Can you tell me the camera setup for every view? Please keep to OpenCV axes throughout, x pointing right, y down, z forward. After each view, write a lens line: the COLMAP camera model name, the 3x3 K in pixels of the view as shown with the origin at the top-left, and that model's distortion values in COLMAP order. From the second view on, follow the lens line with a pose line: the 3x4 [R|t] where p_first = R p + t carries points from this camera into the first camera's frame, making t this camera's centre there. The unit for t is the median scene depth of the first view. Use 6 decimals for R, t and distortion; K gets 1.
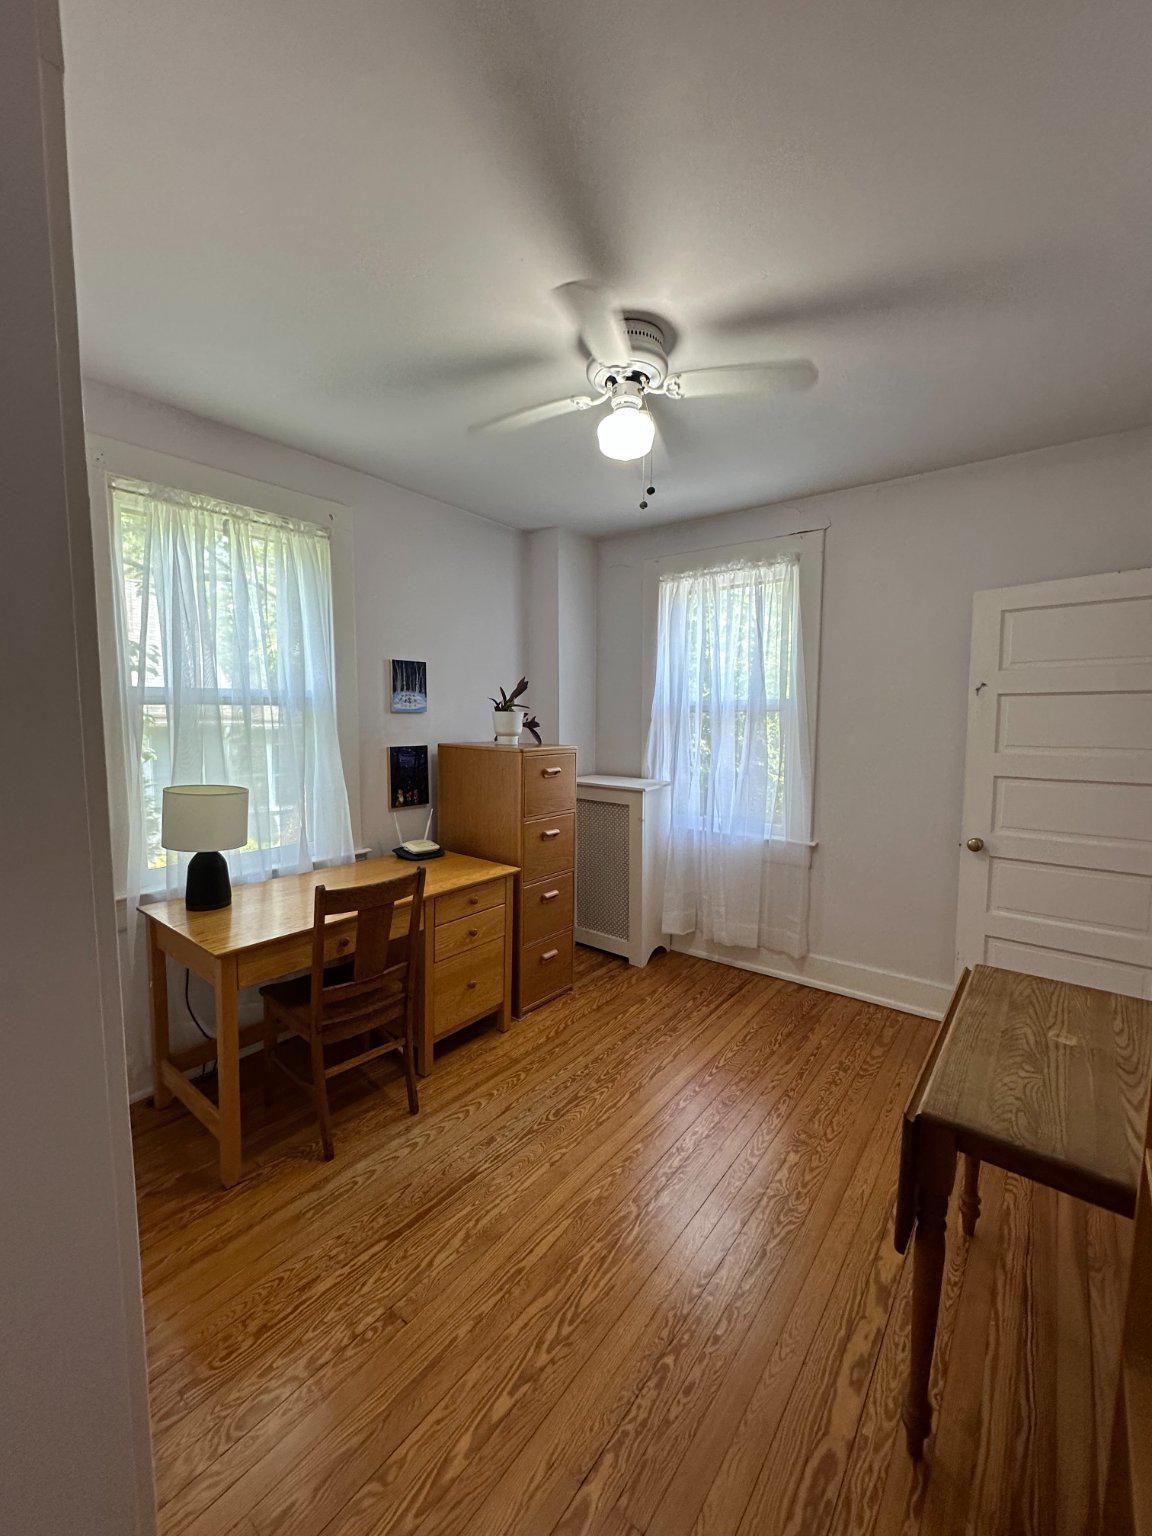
lens RADIAL K [[614.9, 0, 576.4], [0, 614.9, 767.8], [0, 0, 1]] dist [-0.001752, 0.000916]
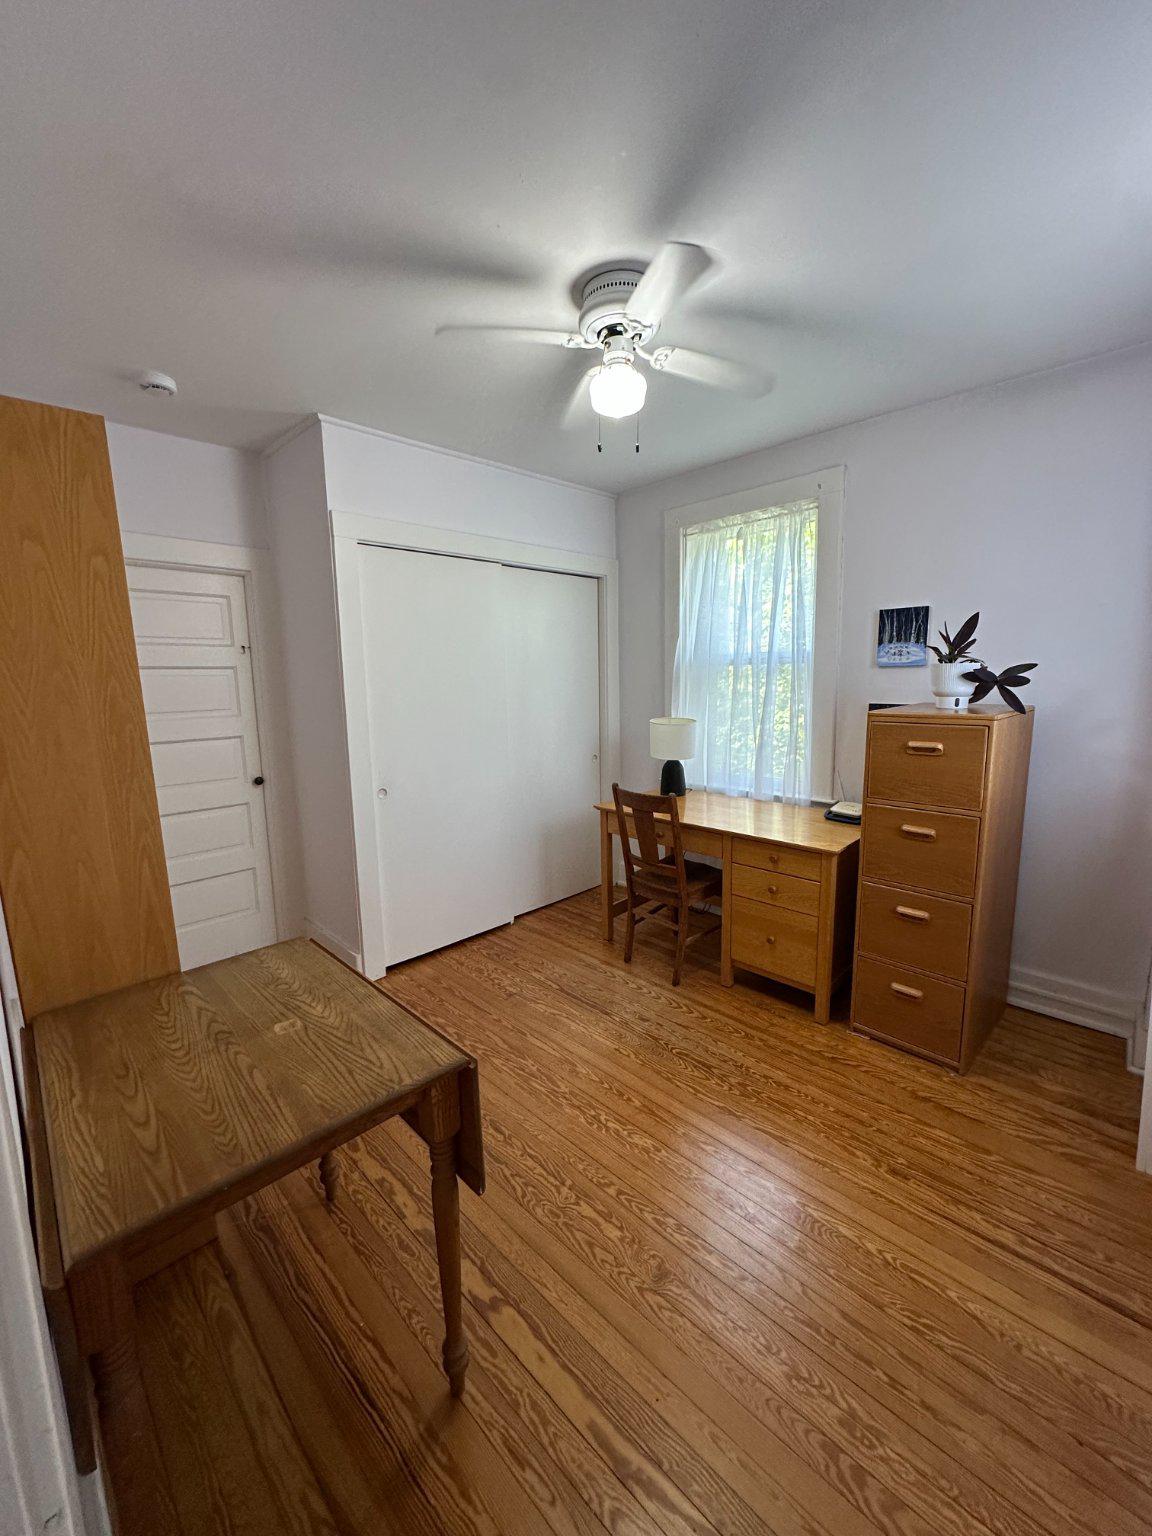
lens RADIAL K [[614.9, 0, 577.6], [0, 614.9, 768.0], [0, 0, 1]] dist [-0.001752, 0.000916]
pose [[-0.123869, 0.145940, -0.981508, 0.832211], [-0.068334, 0.985523, 0.155161, -0.061783], [0.989943, 0.086290, -0.112104, 0.786655]]
